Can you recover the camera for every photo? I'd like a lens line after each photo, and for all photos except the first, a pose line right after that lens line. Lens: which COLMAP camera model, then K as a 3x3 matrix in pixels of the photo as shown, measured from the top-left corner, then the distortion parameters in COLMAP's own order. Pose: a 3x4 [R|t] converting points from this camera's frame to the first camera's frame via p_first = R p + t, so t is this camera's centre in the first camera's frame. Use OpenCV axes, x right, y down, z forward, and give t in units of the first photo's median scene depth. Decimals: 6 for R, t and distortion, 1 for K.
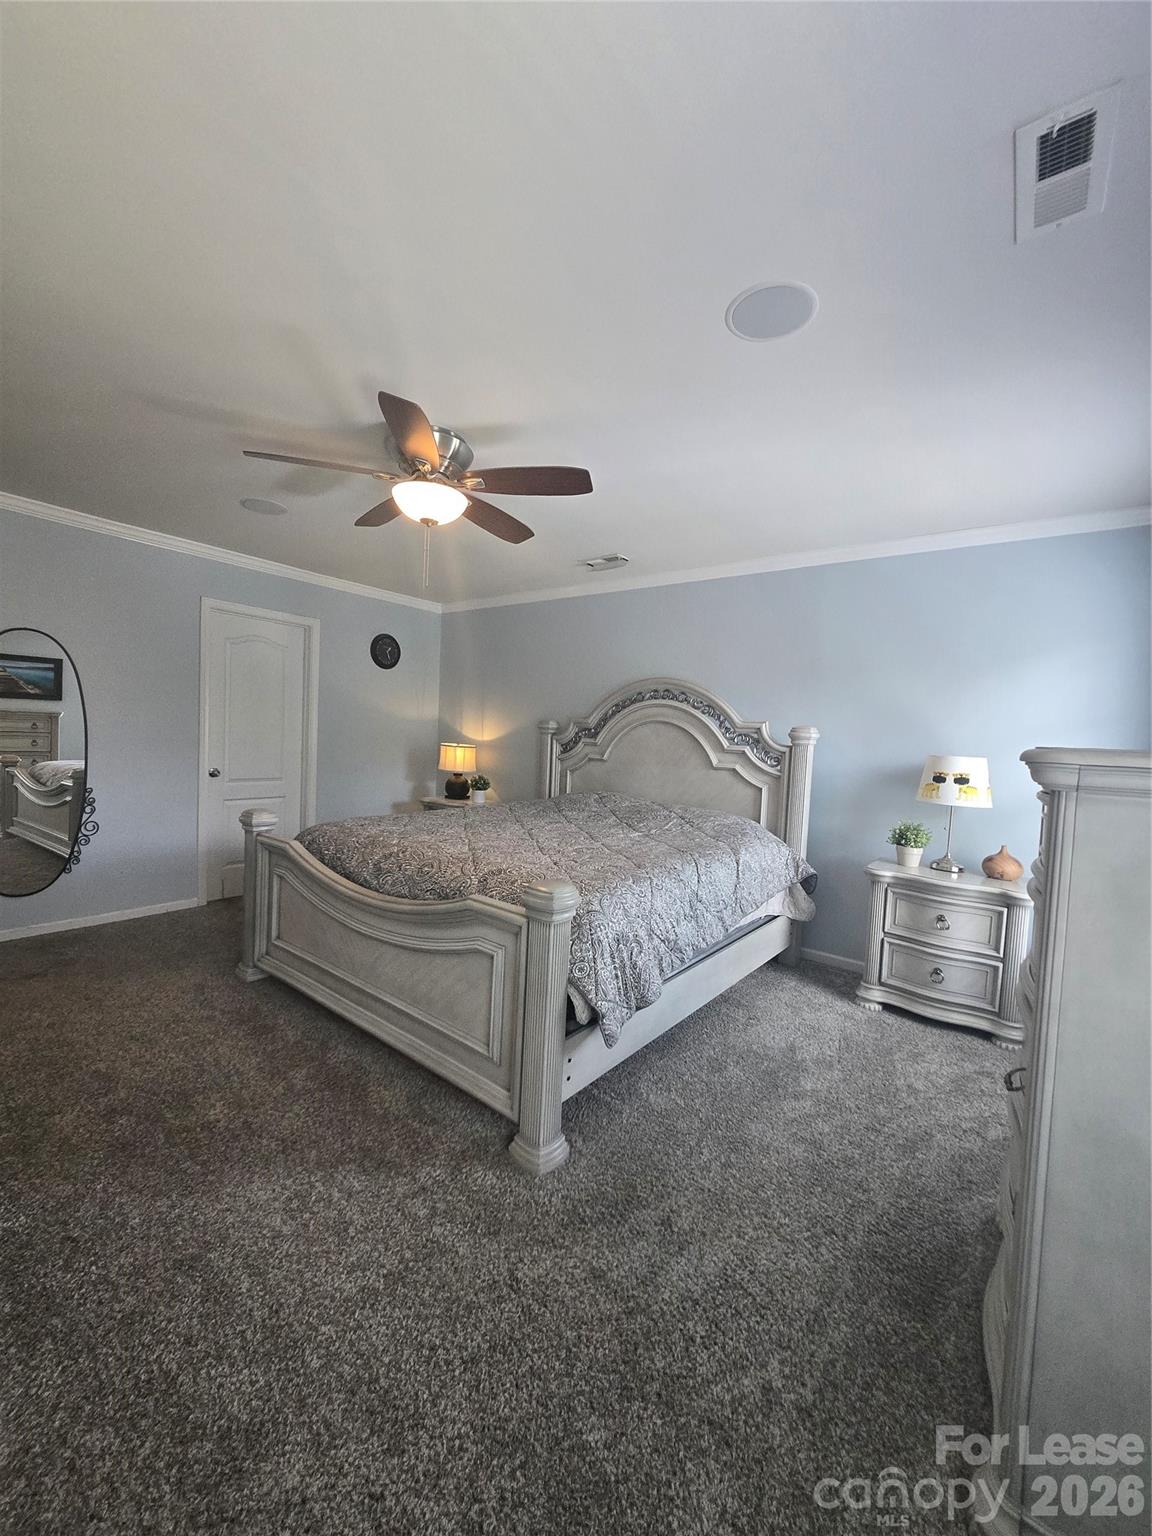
lens RADIAL K [[610.1, 0, 568.4], [0, 610.1, 761.8], [0, 0, 1]] dist [-0.001580, -0.000248]
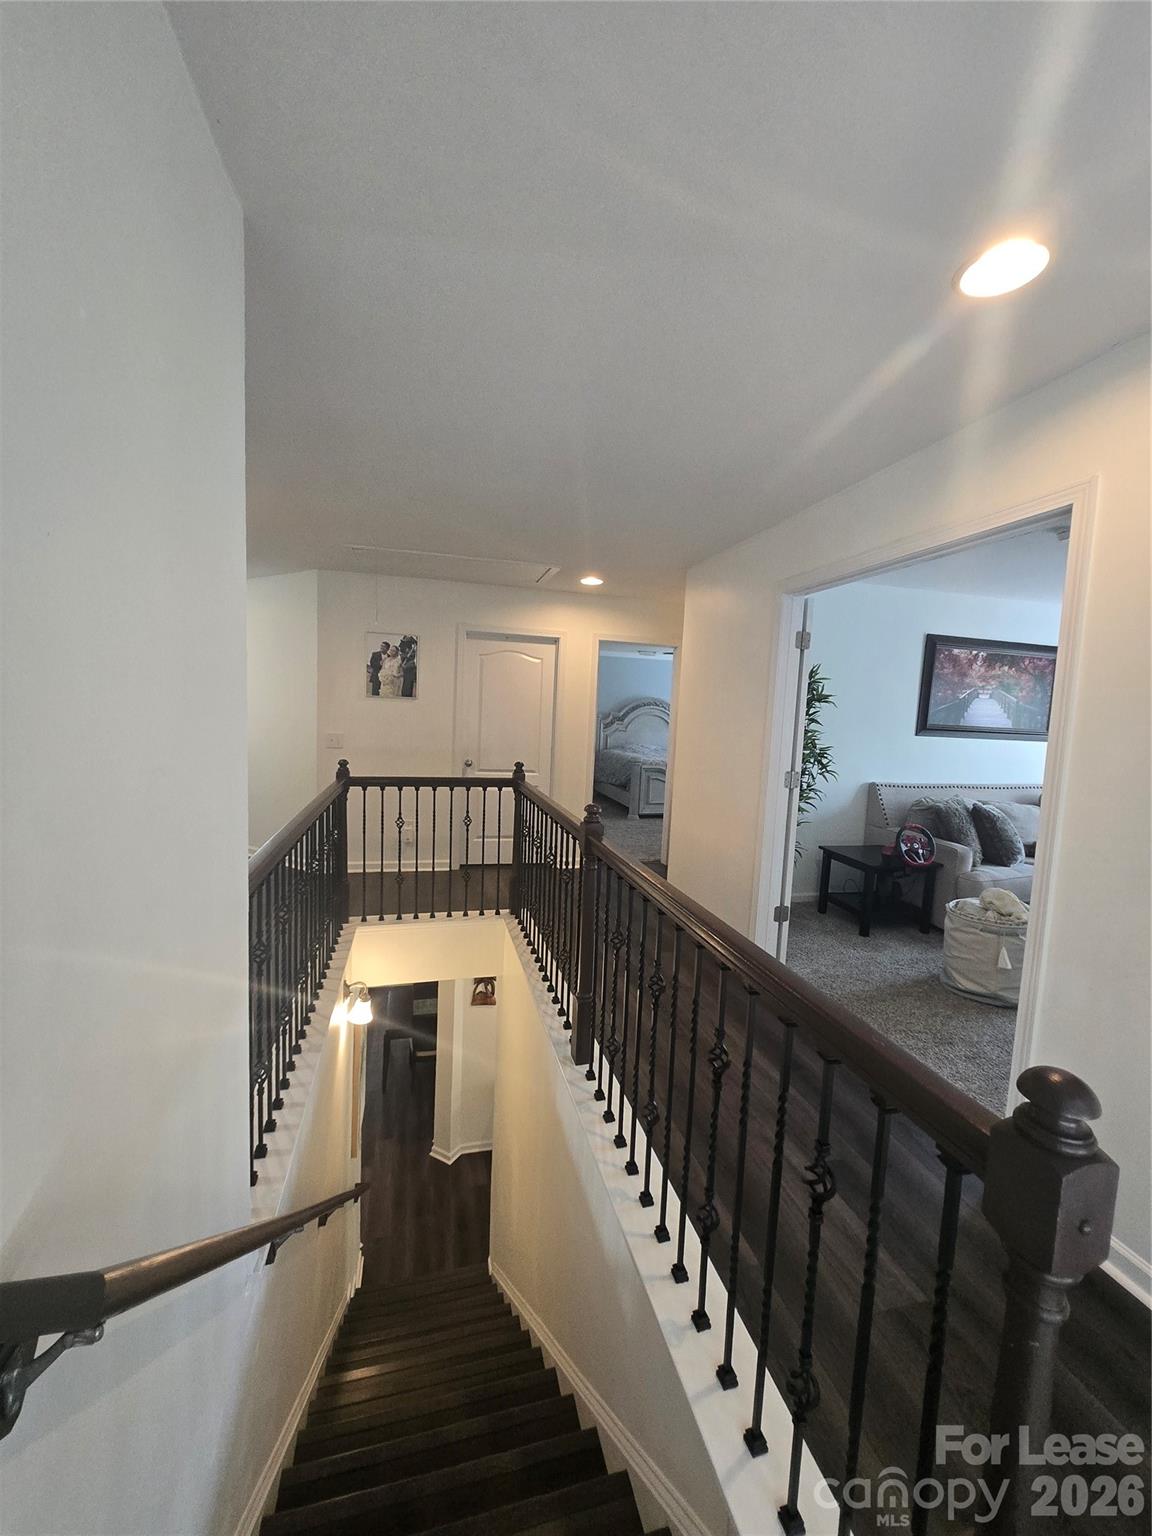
lens RADIAL K [[599.5, 0, 574.6], [0, 599.5, 762.5], [0, 0, 1]] dist [0.002910, -0.000297]
pose [[0.624078, -0.096791, 0.775344, -2.100486], [0.025981, 0.994320, 0.103215, -0.140258], [-0.780930, -0.044270, 0.623048, -0.305918]]
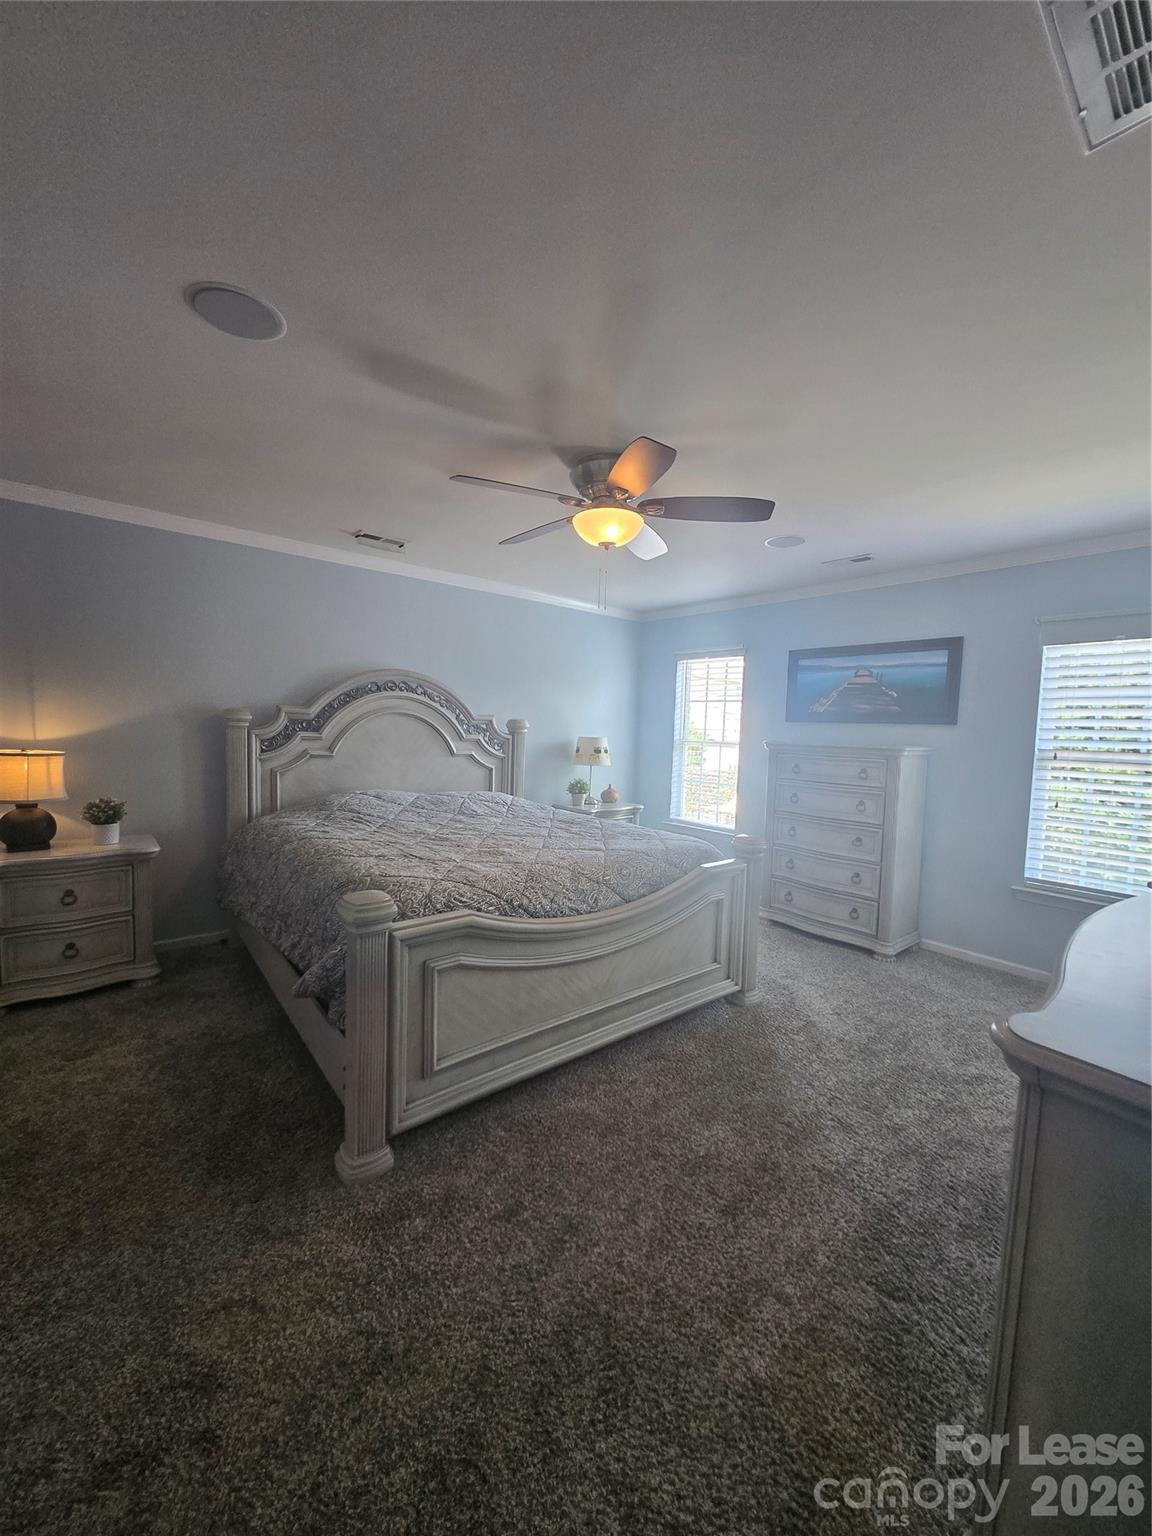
lens RADIAL K [[599.5, 0, 574.6], [0, 599.5, 762.5], [0, 0, 1]] dist [0.002910, -0.000297]
pose [[0.213465, -0.099566, 0.971864, -0.812651], [0.017951, 0.995025, 0.097996, -0.082328], [-0.976786, -0.003472, 0.214190, 0.535701]]
